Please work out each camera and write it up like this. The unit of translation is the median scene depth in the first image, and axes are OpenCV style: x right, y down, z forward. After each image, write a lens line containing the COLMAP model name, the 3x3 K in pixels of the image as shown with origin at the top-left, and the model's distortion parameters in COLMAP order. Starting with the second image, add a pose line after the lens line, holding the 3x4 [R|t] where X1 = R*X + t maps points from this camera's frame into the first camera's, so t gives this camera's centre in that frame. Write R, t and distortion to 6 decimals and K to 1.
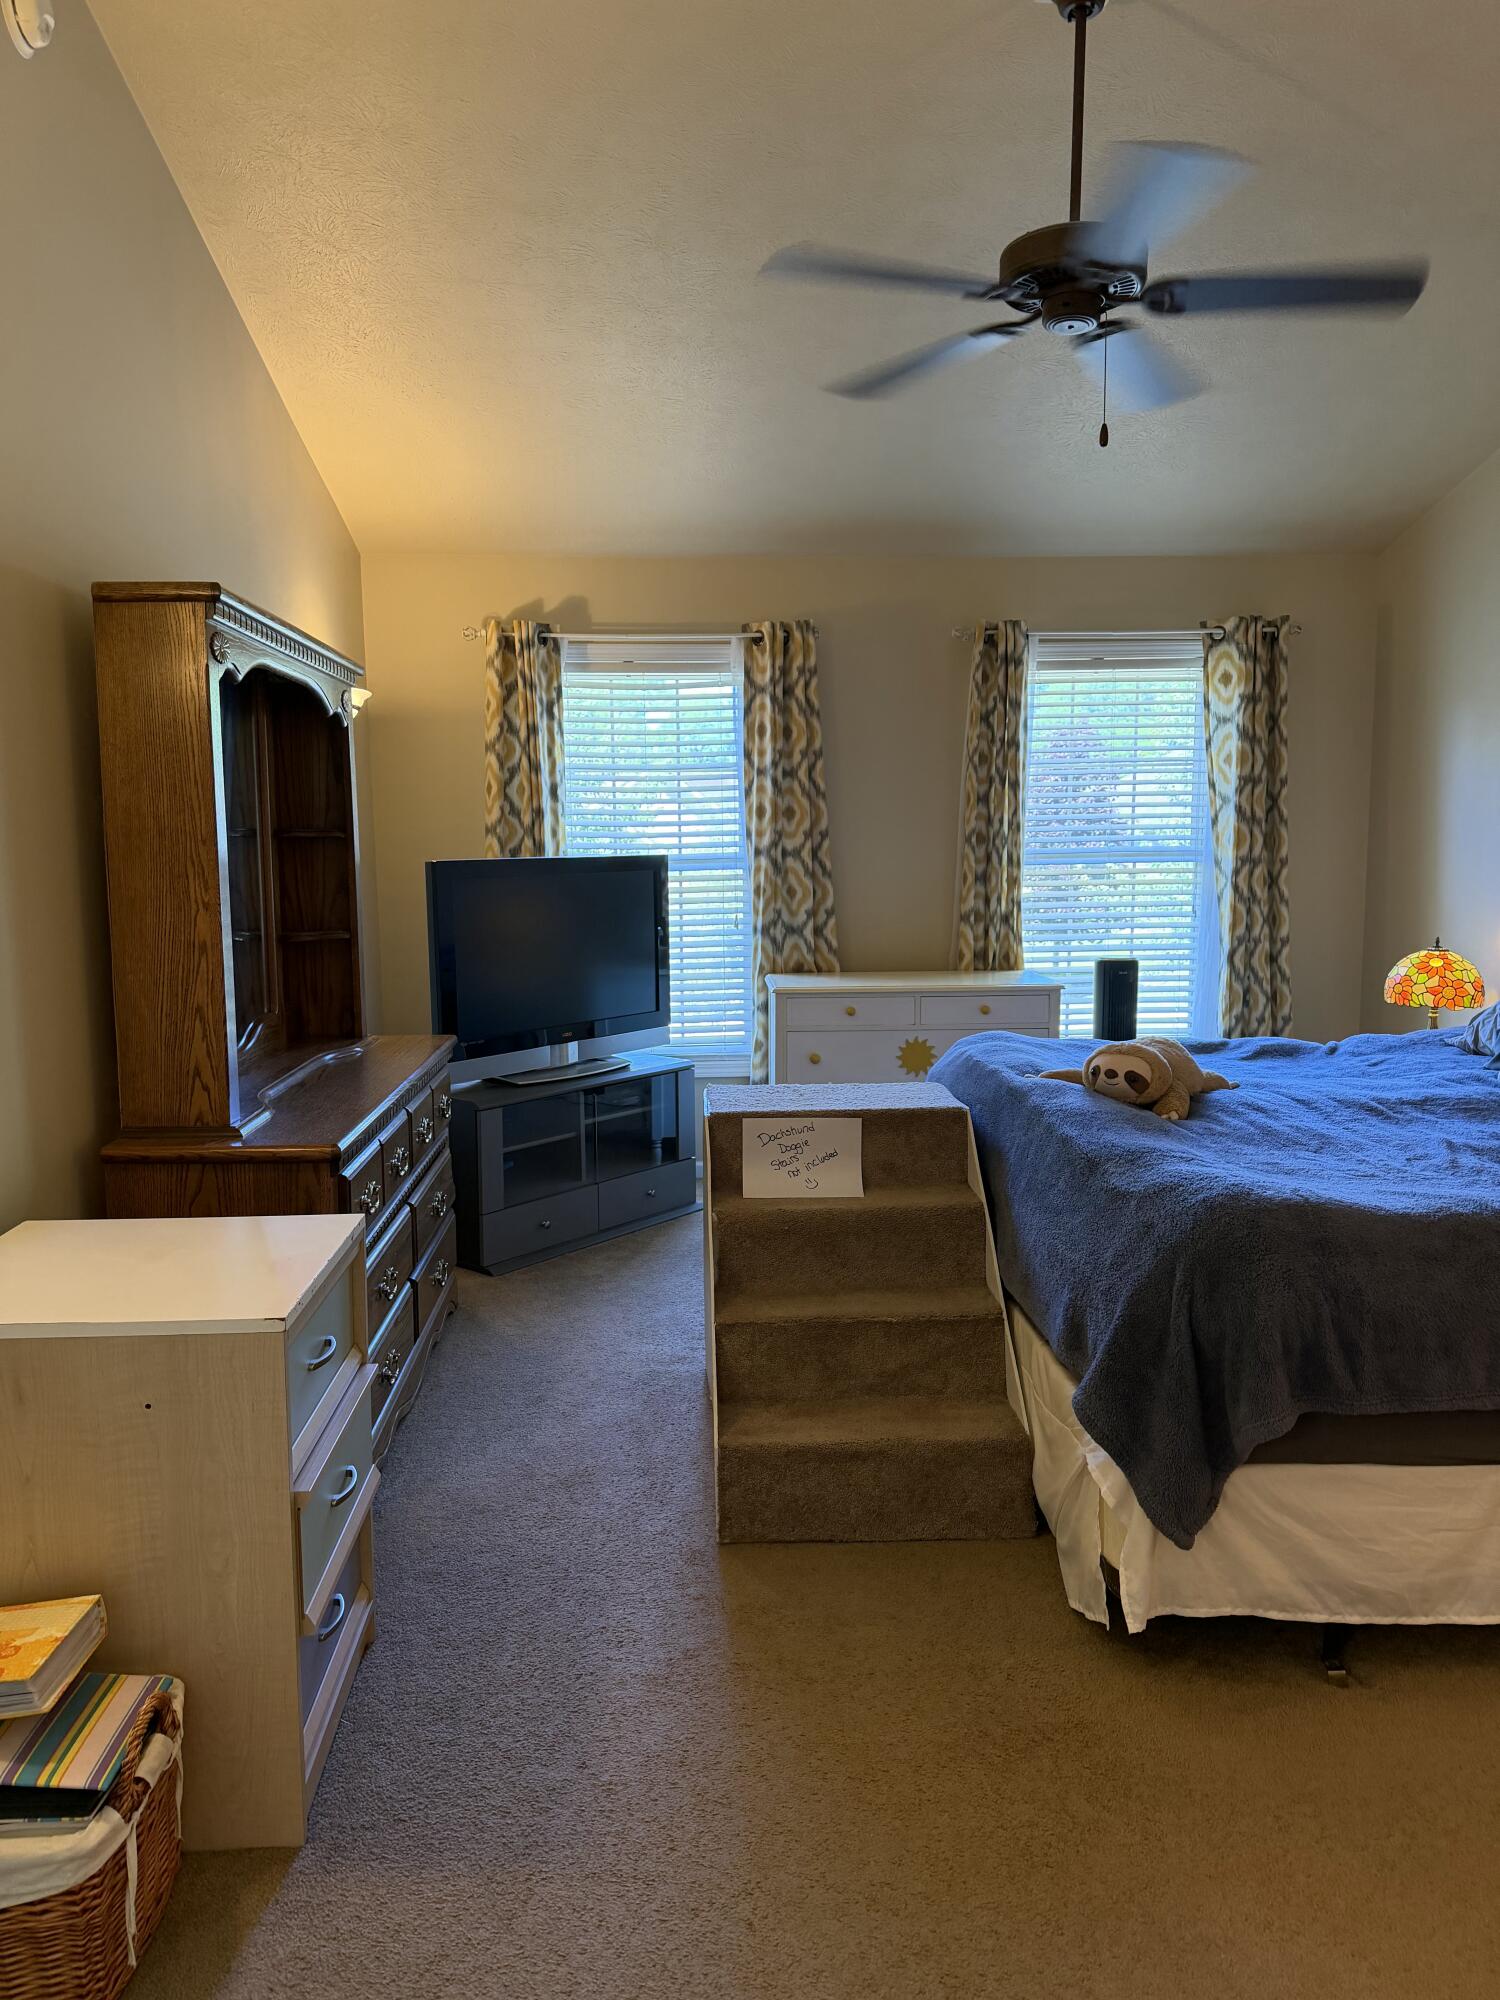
lens RADIAL K [[1397.2, 0, 750.0], [0, 1397.2, 1000.0], [0, 0, 1]] dist [0.143449, -0.203094]
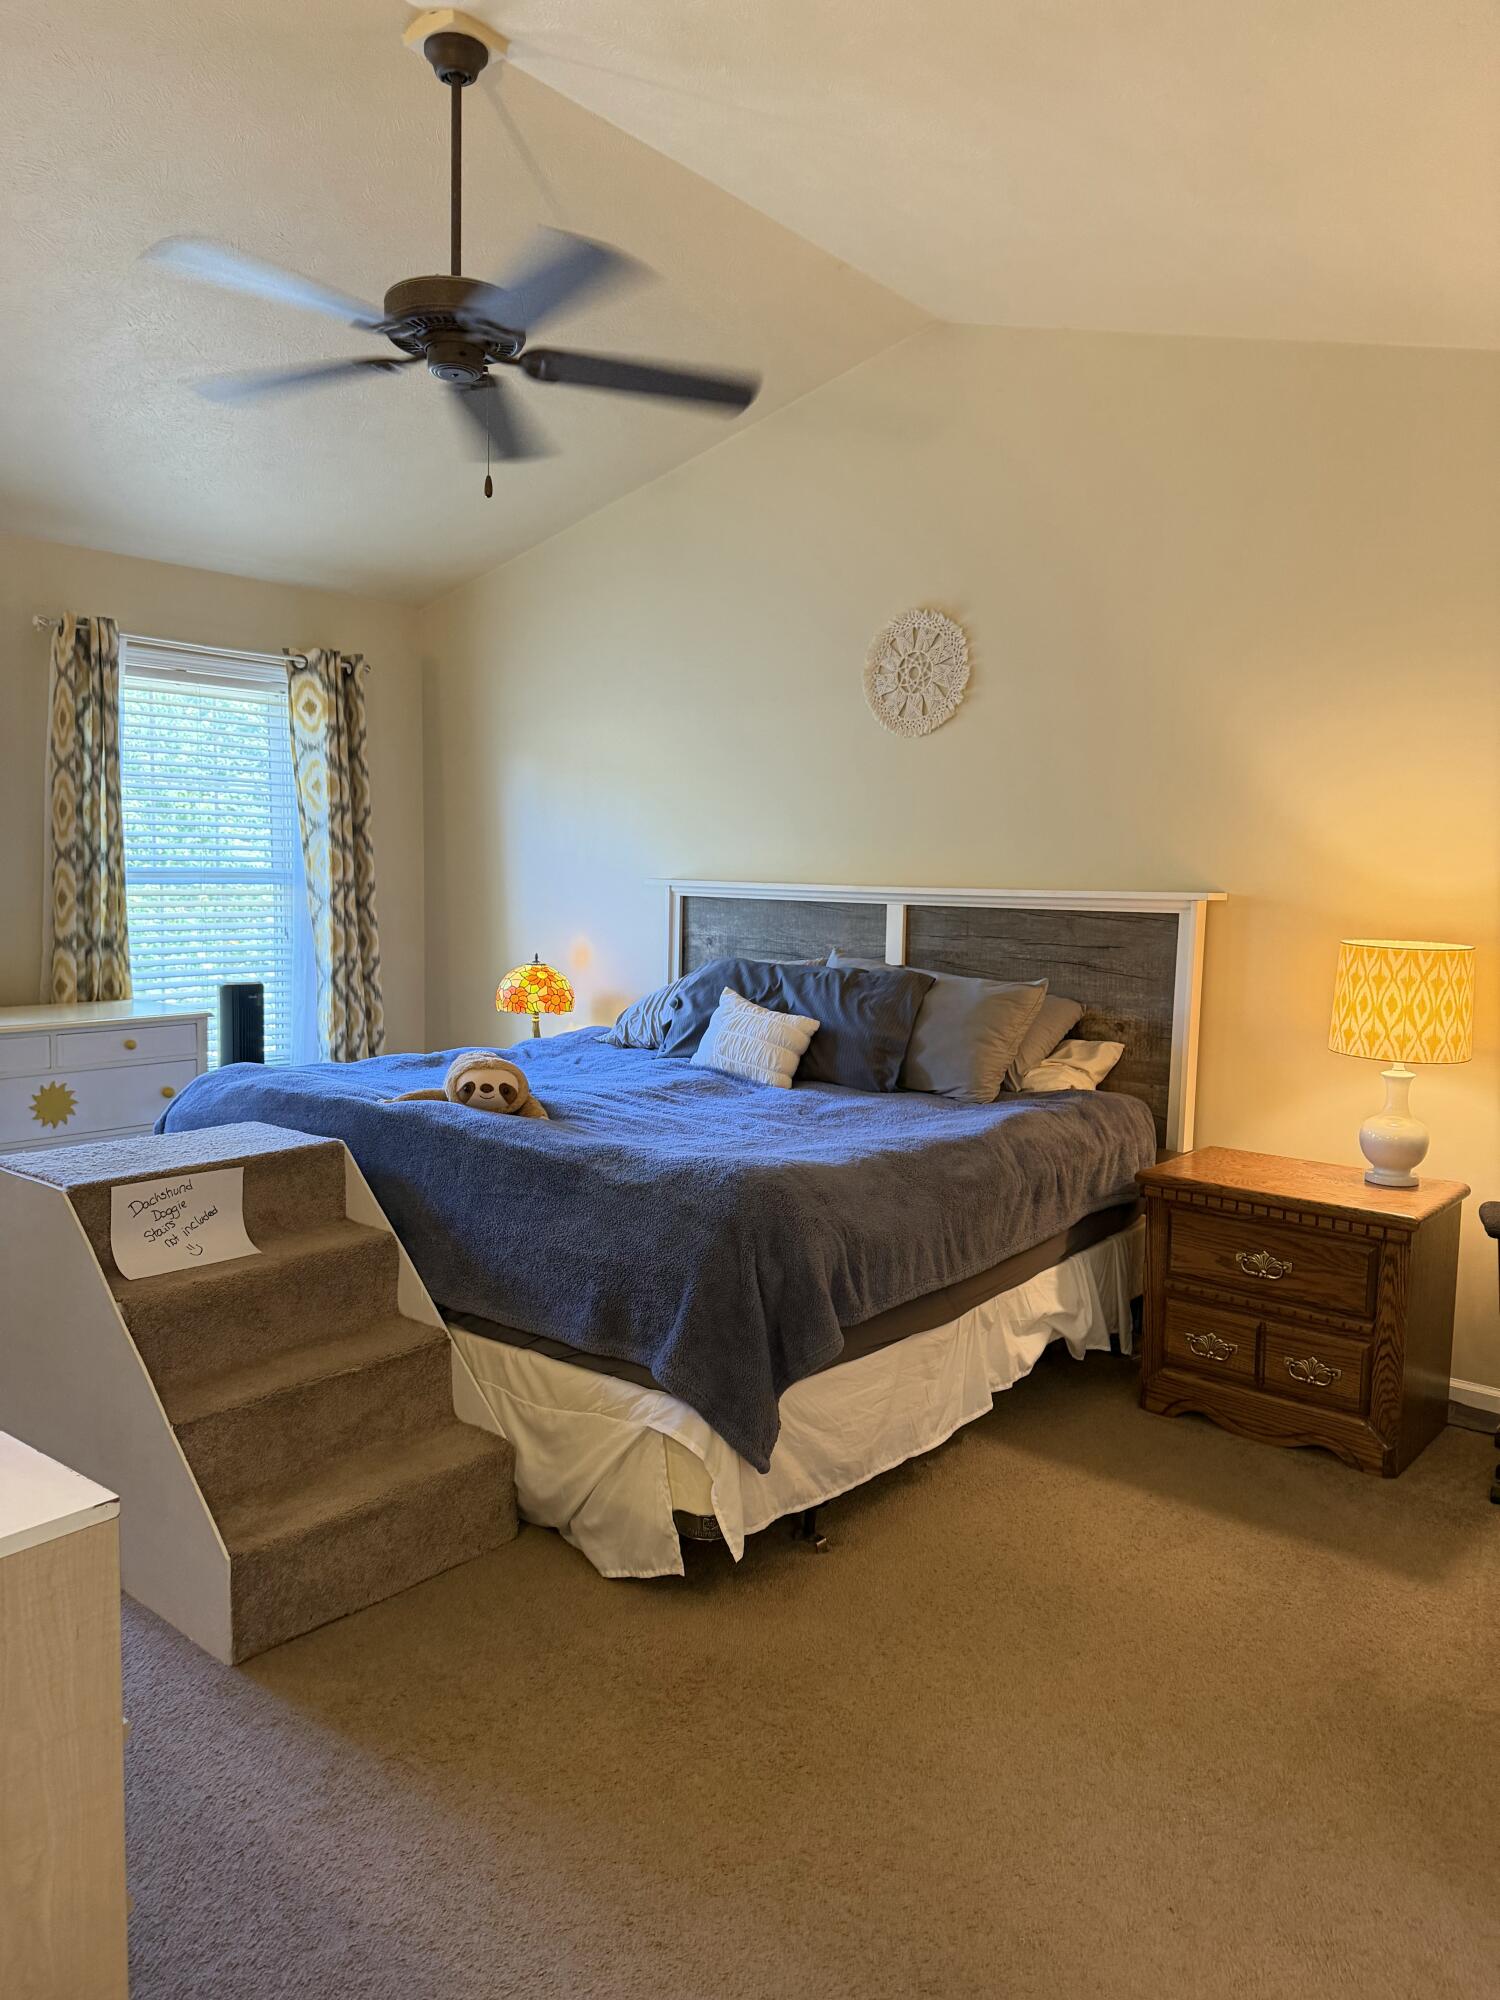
lens RADIAL K [[1397.2, 0, 750.0], [0, 1397.2, 1000.0], [0, 0, 1]] dist [0.143449, -0.203094]
pose [[0.672822, -0.050624, 0.738070, -0.224163], [0.060956, 0.998057, 0.012889, -0.008868], [-0.737289, 0.036317, 0.674601, 0.083585]]
